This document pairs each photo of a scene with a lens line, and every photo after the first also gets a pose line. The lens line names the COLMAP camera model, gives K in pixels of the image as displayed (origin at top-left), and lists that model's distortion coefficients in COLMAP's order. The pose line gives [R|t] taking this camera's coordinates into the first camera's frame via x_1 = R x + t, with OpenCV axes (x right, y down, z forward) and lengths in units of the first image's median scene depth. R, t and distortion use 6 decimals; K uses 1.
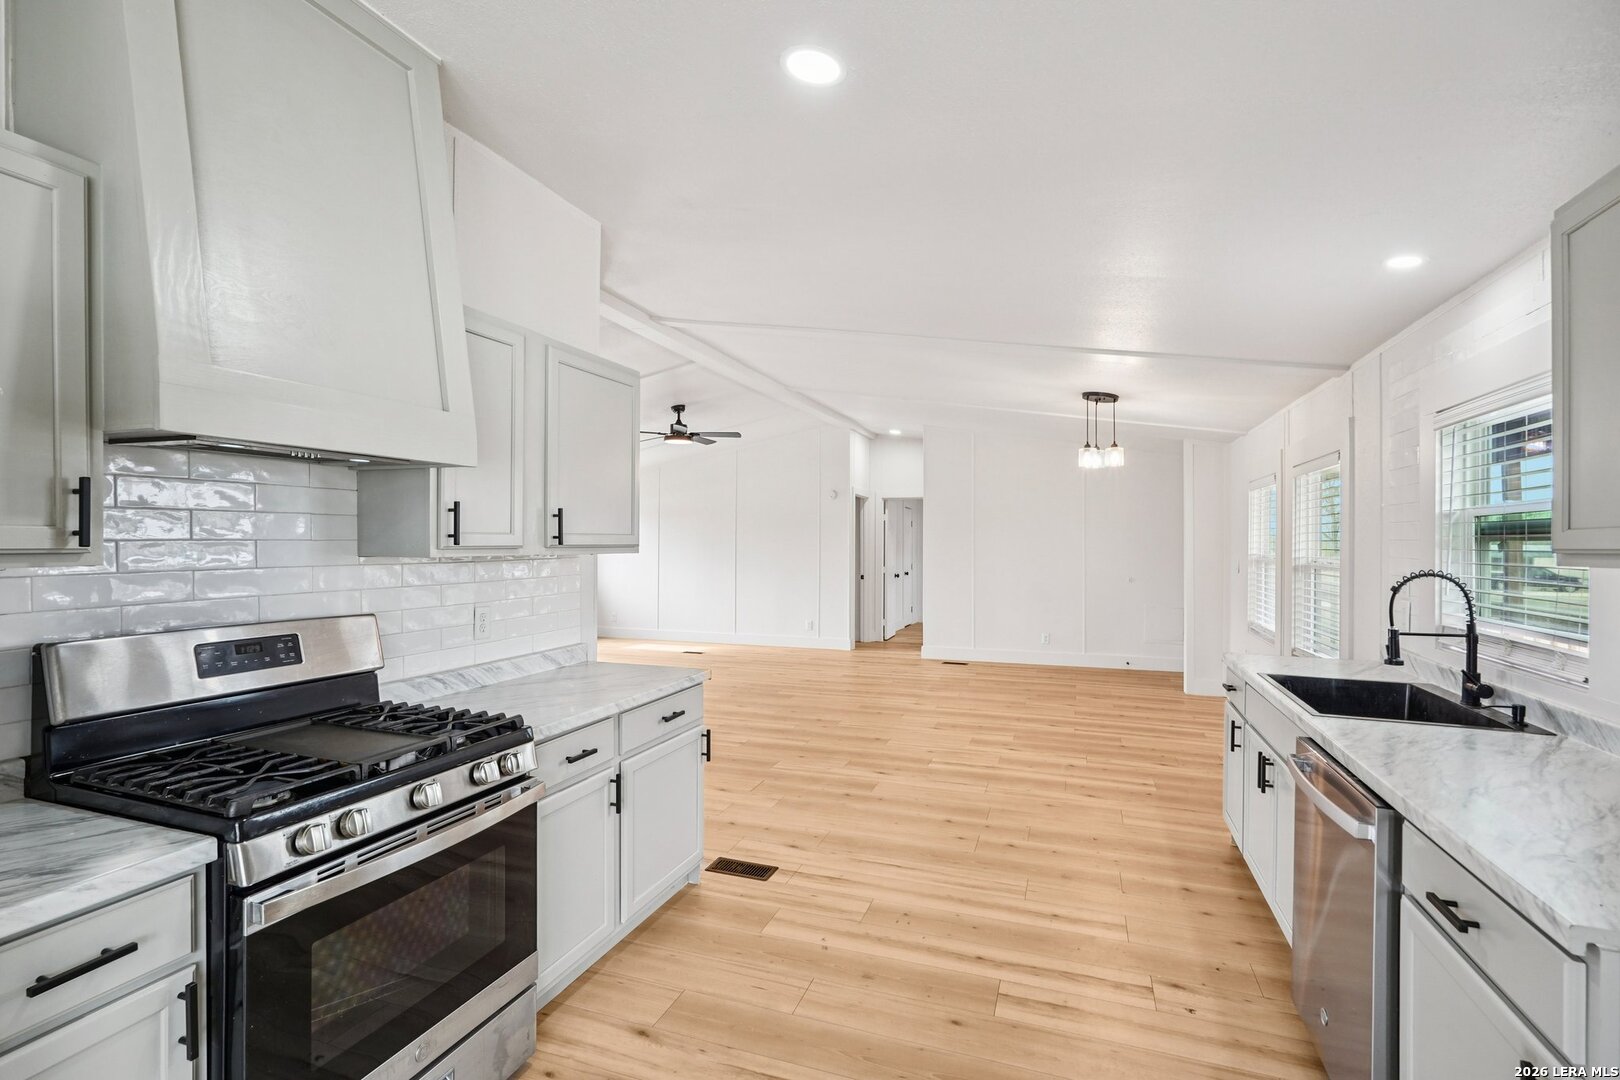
lens RADIAL K [[727.4, 0, 814.3], [0, 727.4, 541.8], [0, 0, 1]] dist [-0.007591, 0.003988]
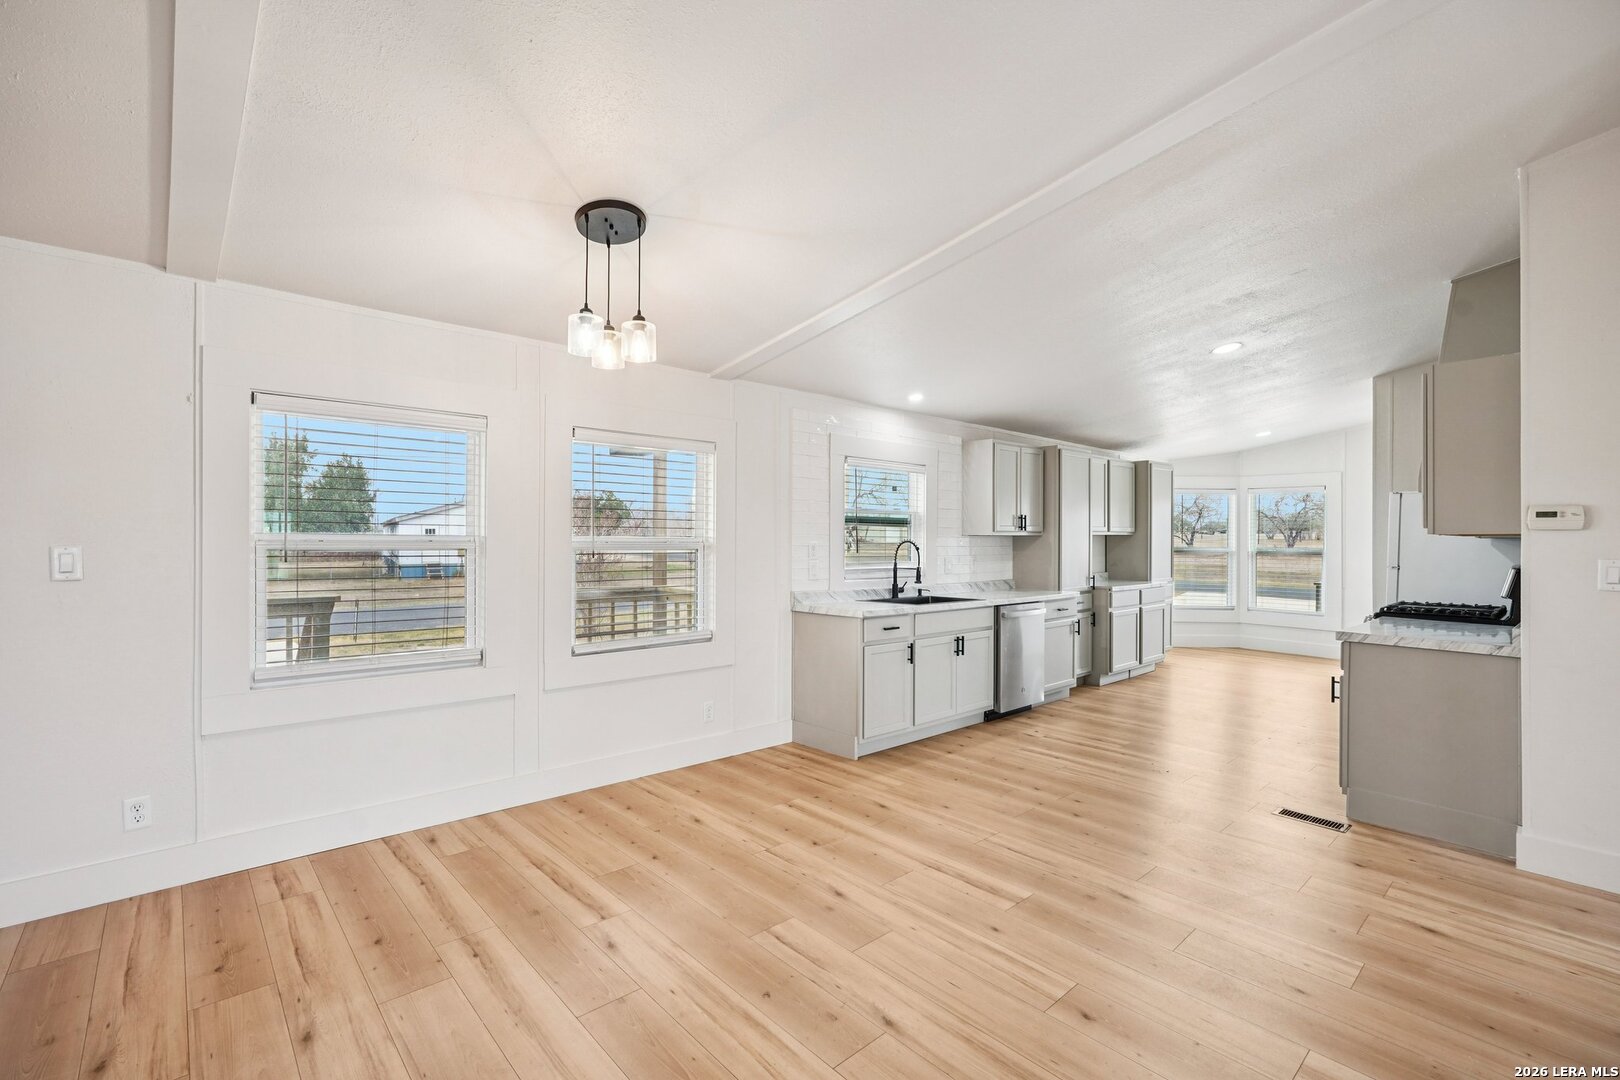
lens RADIAL K [[727.4, 0, 802.2], [0, 727.4, 545.0], [0, 0, 1]] dist [-0.007591, 0.003988]
pose [[-0.883069, -0.001763, 0.469239, 0.076160], [-0.001398, 0.999998, 0.001126, 0.045983], [-0.469240, 0.000339, -0.883071, 2.572140]]
